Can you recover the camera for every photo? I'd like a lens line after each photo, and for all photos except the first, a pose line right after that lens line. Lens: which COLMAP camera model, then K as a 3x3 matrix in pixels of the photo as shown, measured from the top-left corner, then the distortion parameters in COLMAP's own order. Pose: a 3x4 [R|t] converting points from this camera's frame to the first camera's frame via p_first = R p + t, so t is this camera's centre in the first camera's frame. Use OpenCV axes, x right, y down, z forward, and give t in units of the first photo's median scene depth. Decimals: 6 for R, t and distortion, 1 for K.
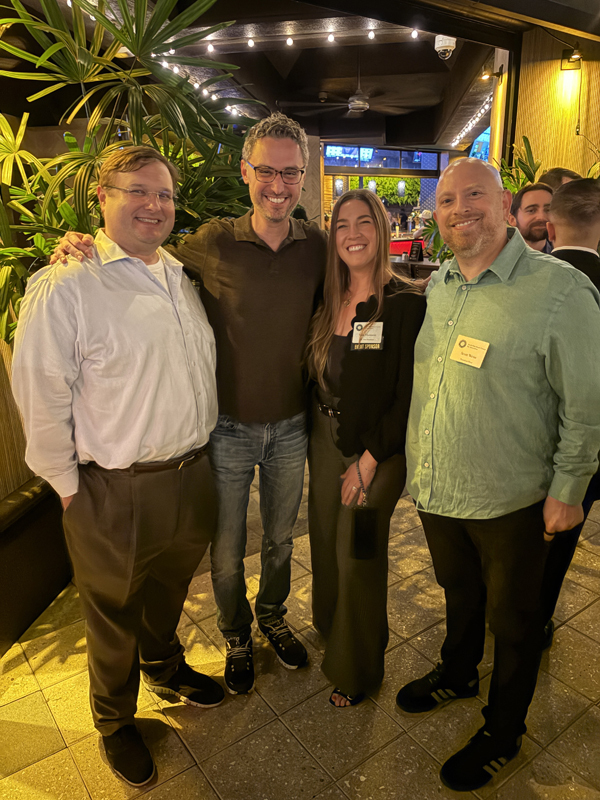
lens RADIAL K [[607.0, 0, 299.6], [0, 607.0, 399.2], [0, 0, 1]] dist [0.049931, -0.042976]
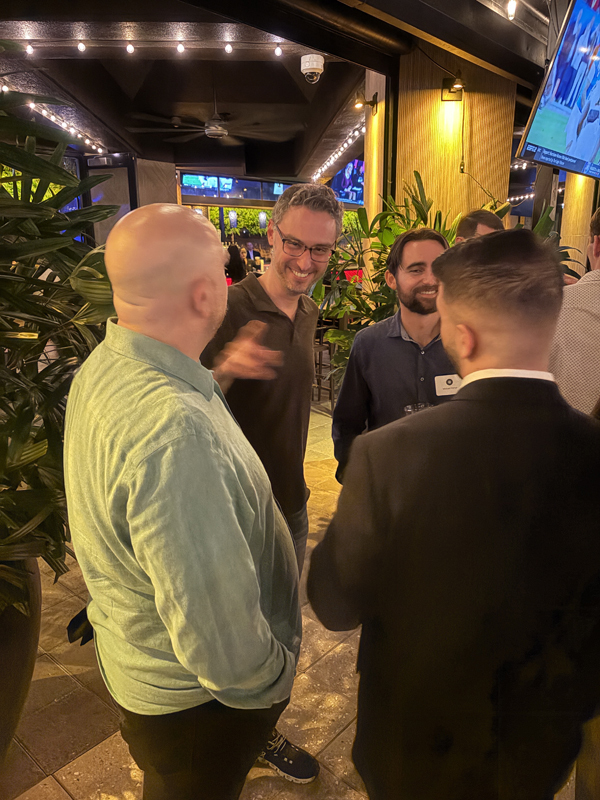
lens RADIAL K [[607.0, 0, 298.7], [0, 607.0, 400.5], [0, 0, 1]] dist [0.049931, -0.042976]
pose [[0.976294, -0.043375, 0.212057, 0.009134], [0.051945, 0.998036, -0.035009, -0.066050], [-0.210122, 0.045194, 0.976630, 0.161274]]
